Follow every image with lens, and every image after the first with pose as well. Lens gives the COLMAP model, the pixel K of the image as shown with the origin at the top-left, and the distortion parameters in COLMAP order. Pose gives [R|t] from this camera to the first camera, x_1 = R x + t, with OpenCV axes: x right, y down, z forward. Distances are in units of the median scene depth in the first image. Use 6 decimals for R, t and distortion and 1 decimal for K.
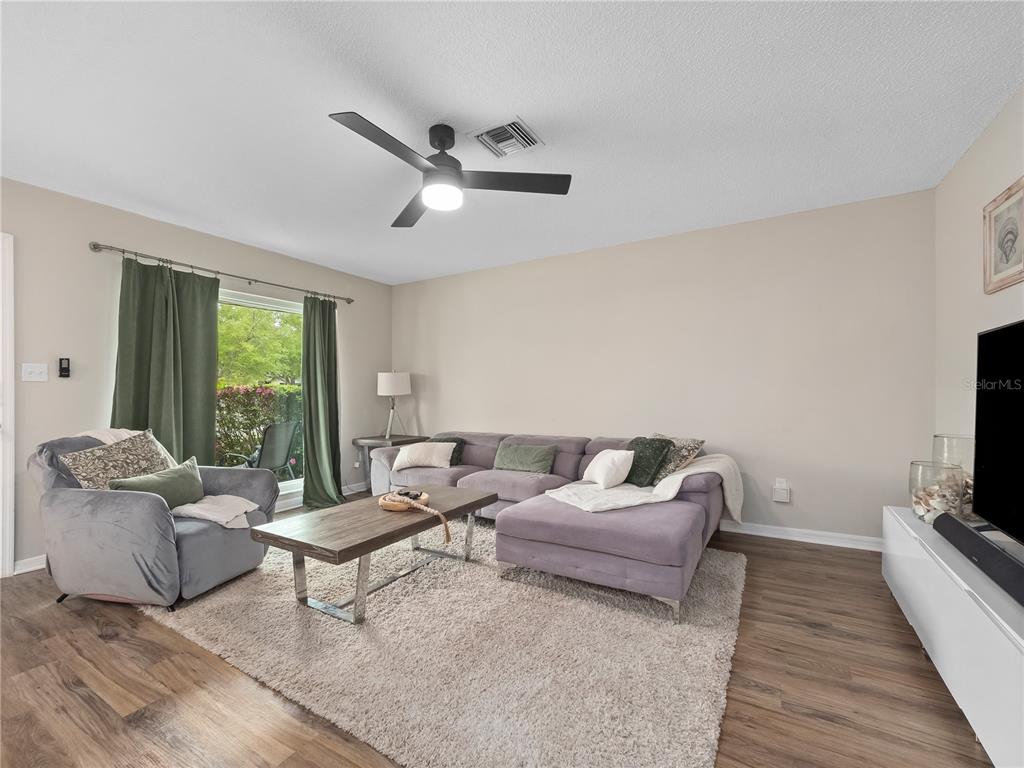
lens RADIAL K [[451.7, 0, 512.8], [0, 451.7, 390.0], [0, 0, 1]] dist [-0.001478, 0.000007]
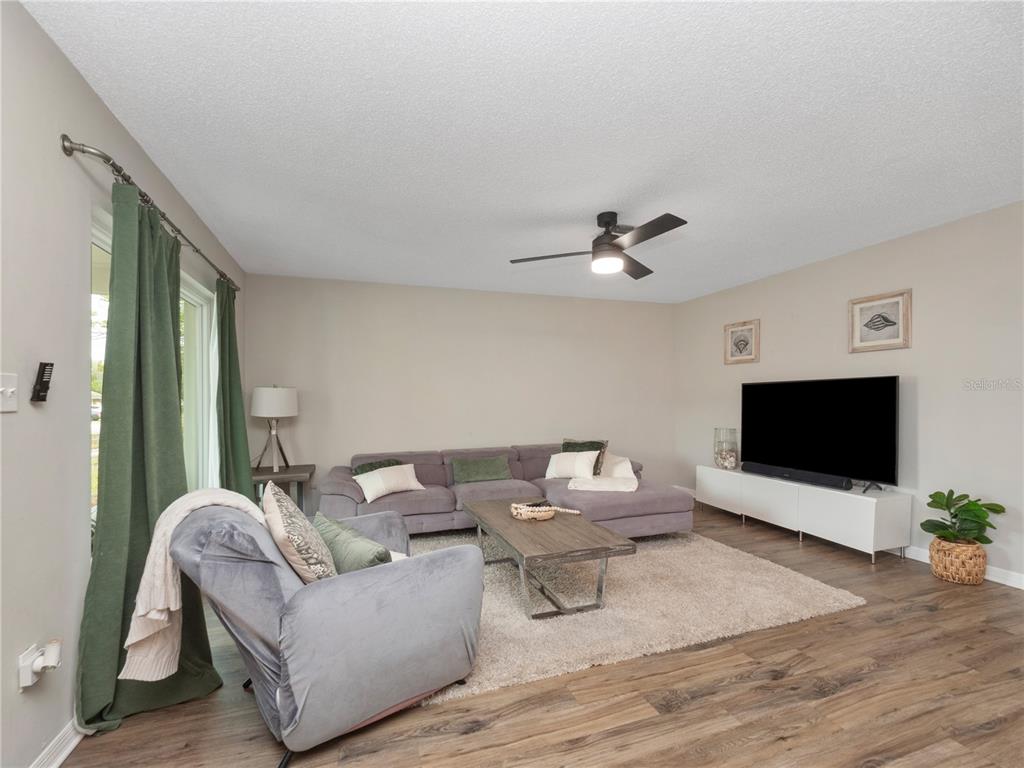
lens RADIAL K [[451.7, 0, 512.8], [0, 451.7, 390.0], [0, 0, 1]] dist [-0.001478, 0.000007]
pose [[0.637164, 0.014852, 0.770586, -1.417157], [0.001985, 0.999779, -0.020910, -0.041319], [-0.770726, 0.014853, 0.636994, 0.399032]]
